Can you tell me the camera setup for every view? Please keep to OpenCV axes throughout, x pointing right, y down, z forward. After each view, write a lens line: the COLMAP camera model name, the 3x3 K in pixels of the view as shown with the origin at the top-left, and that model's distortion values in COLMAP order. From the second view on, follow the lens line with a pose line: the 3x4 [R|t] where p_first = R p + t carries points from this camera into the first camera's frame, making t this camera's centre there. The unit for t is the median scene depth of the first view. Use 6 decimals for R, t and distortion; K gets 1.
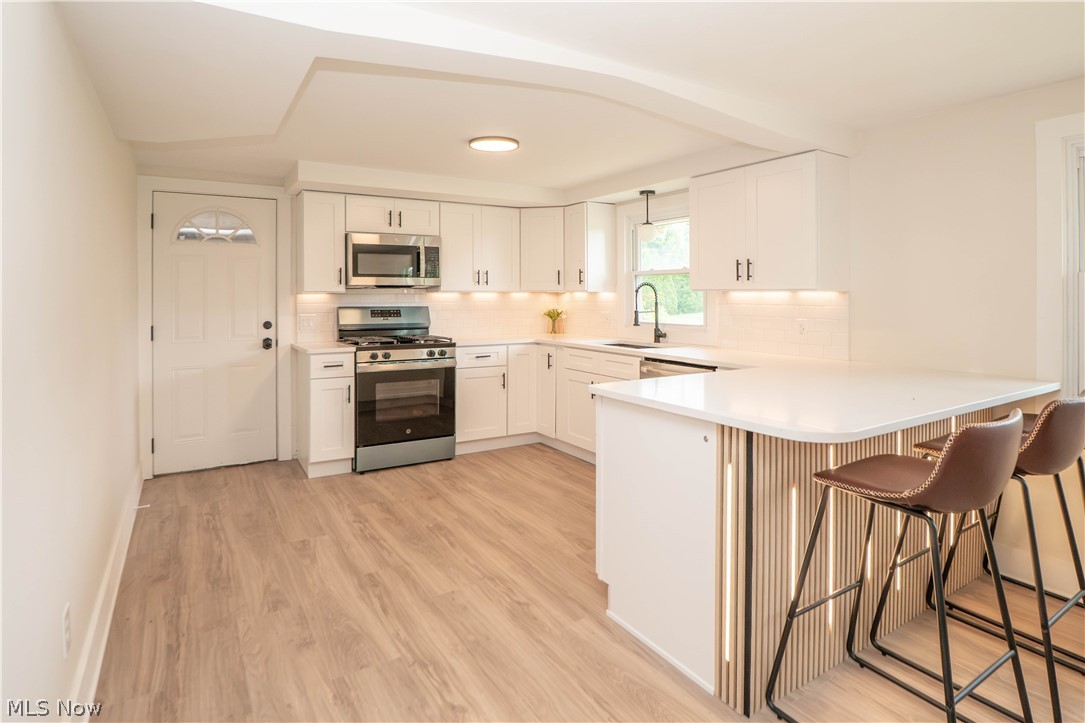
lens RADIAL K [[554.5, 0, 516.0], [0, 554.5, 298.0], [0, 0, 1]] dist [-0.040076, 0.008890]
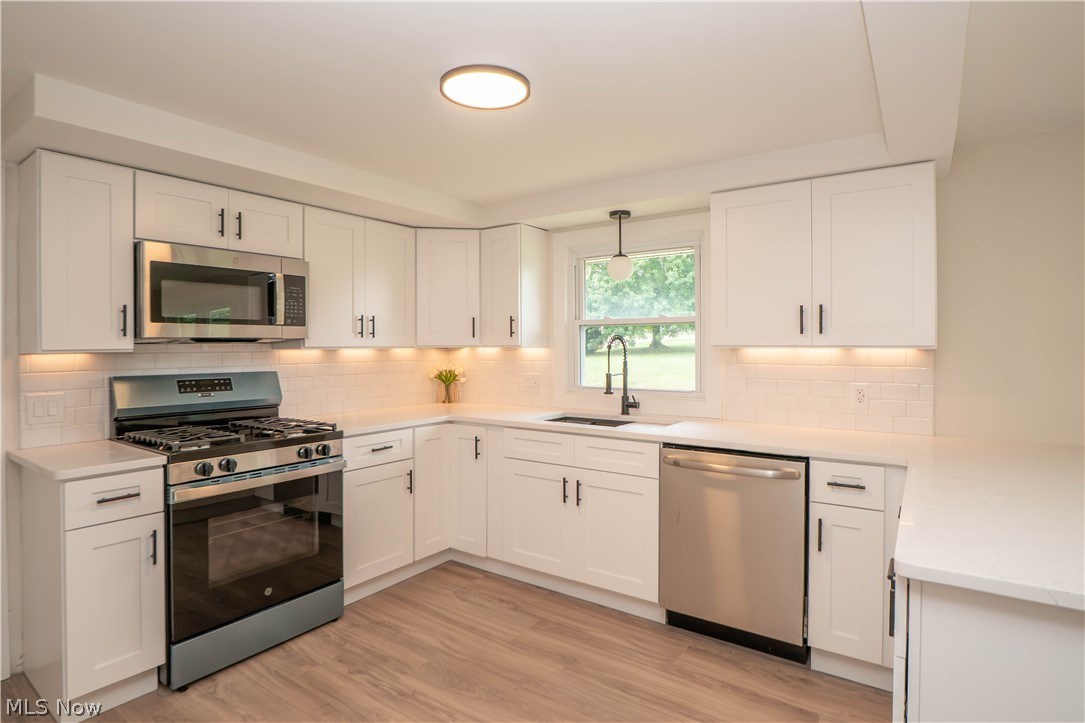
lens RADIAL K [[554.5, 0, 525.2], [0, 554.5, 346.8], [0, 0, 1]] dist [-0.040076, 0.008890]
pose [[0.915829, -0.004949, 0.401538, -0.170728], [0.006531, 0.999975, -0.002571, -0.010584], [-0.401516, 0.004977, 0.915839, 0.356513]]
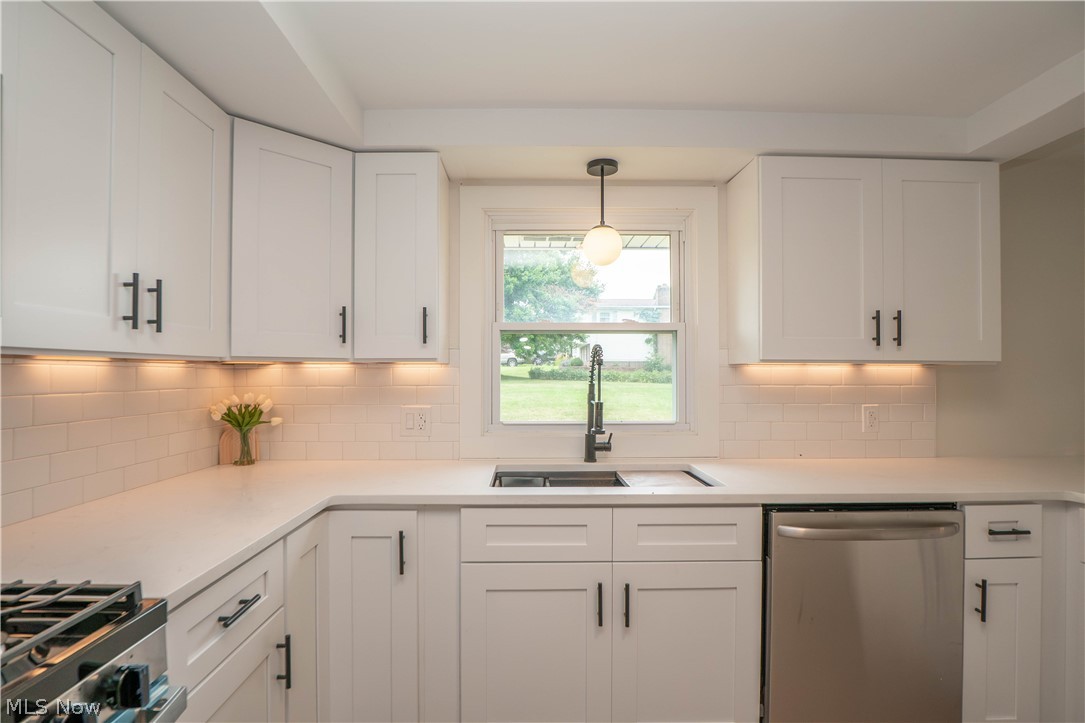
lens RADIAL K [[554.5, 0, 539.5], [0, 554.5, 362.2], [0, 0, 1]] dist [-0.040076, 0.008890]
pose [[0.501357, 0.011845, 0.865160, -0.215353], [0.005155, 0.999848, -0.016677, -0.003879], [-0.865225, 0.012821, 0.501219, 0.768608]]
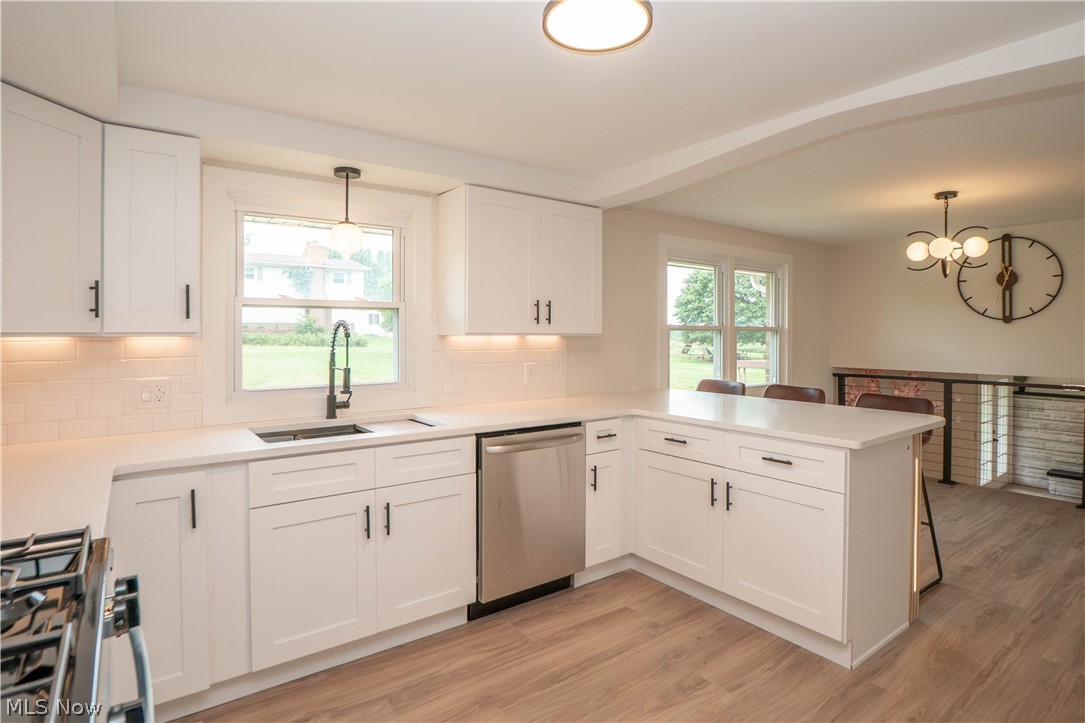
lens RADIAL K [[554.5, 0, 538.2], [0, 554.5, 334.5], [0, 0, 1]] dist [-0.040076, 0.008890]
pose [[-0.088882, -0.005201, 0.996029, -0.368337], [0.005642, 0.999968, 0.005725, -0.014030], [-0.996026, 0.006129, -0.088849, 0.813269]]
